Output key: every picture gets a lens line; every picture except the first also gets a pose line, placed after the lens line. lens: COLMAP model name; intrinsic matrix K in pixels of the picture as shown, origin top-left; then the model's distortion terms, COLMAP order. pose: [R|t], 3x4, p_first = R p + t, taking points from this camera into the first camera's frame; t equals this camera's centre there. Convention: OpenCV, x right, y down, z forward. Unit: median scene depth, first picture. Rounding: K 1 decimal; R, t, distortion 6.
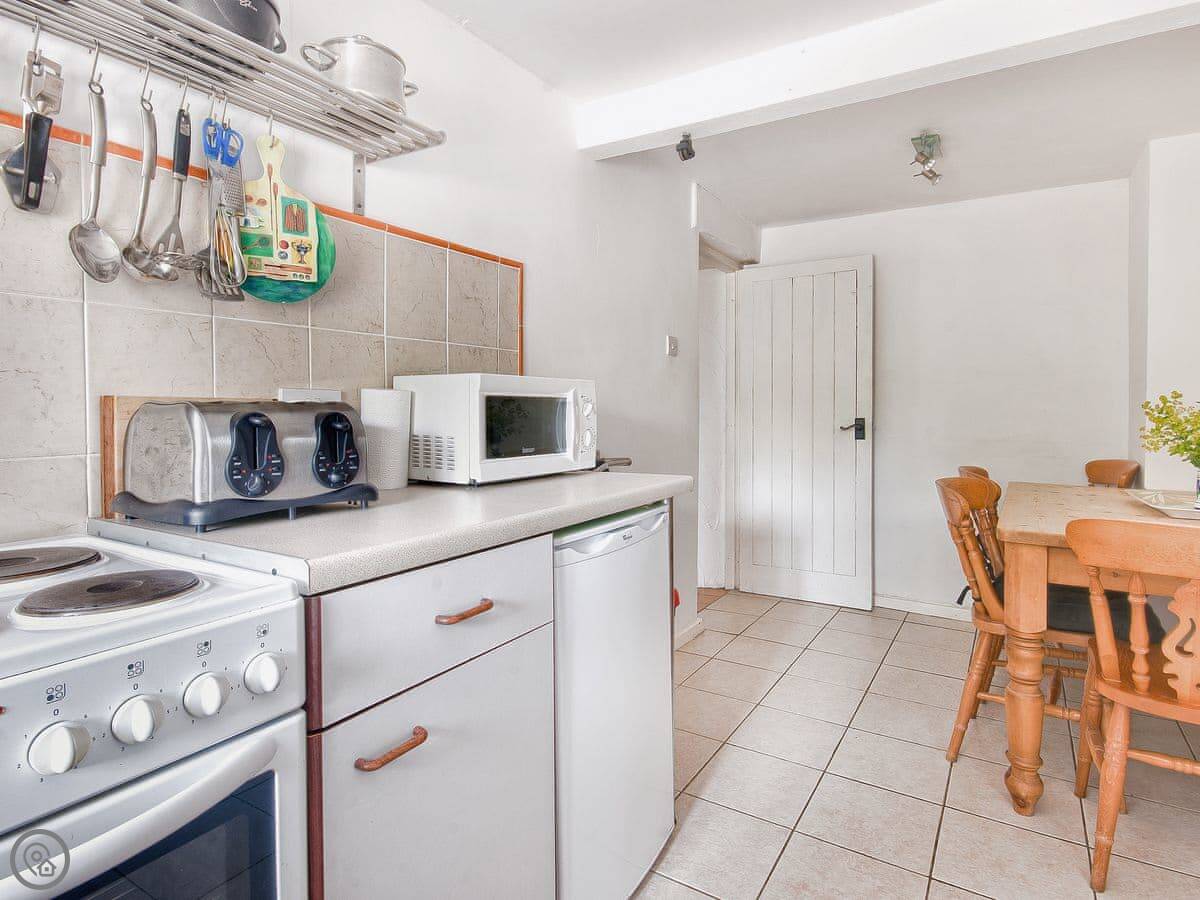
lens RADIAL K [[671.5, 0, 591.4], [0, 671.5, 426.1], [0, 0, 1]] dist [-0.000321, 0.000665]
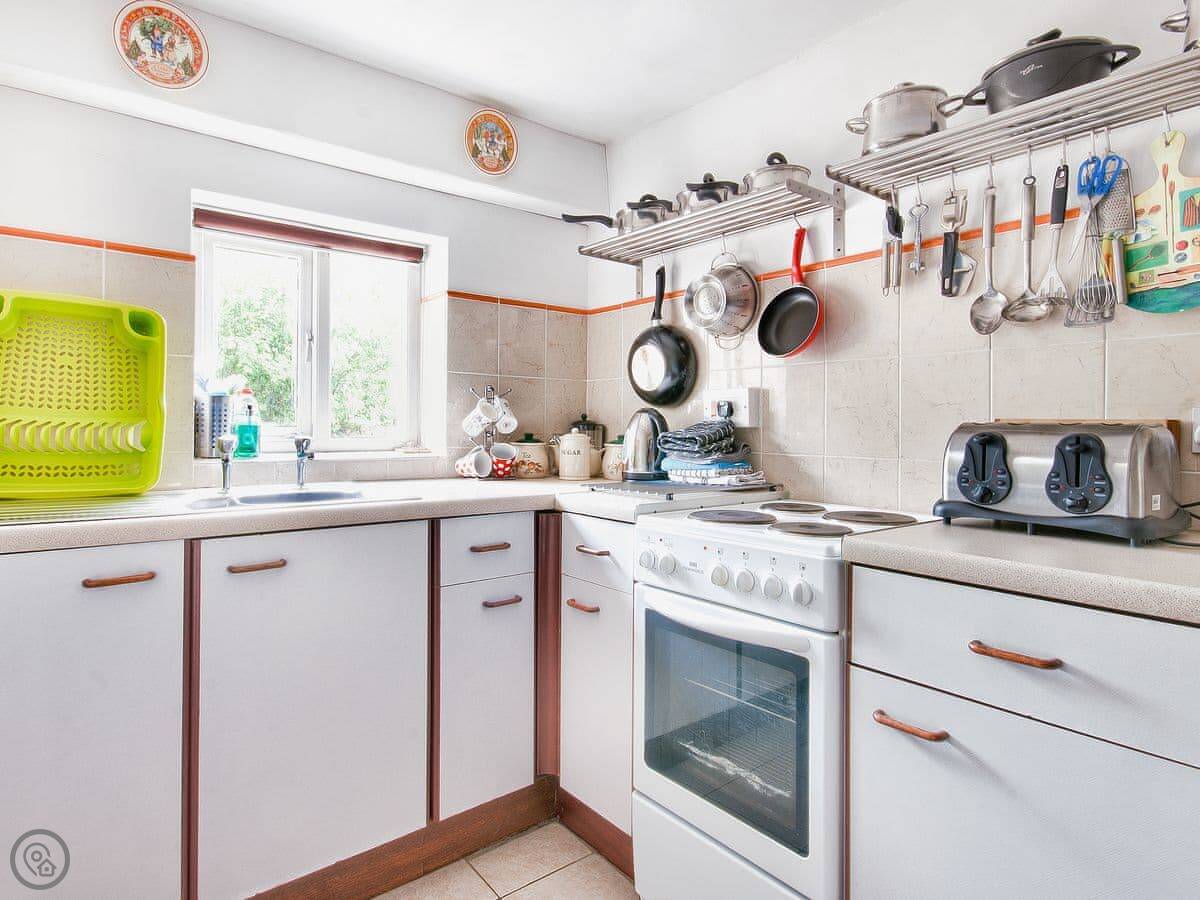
lens RADIAL K [[671.5, 0, 591.4], [0, 671.5, 426.1], [0, 0, 1]] dist [-0.000321, 0.000665]
pose [[-0.316114, 0.006479, -0.948699, 0.737776], [-0.021987, 0.999658, 0.014153, -0.029817], [0.948466, 0.025333, -0.315864, 0.629422]]
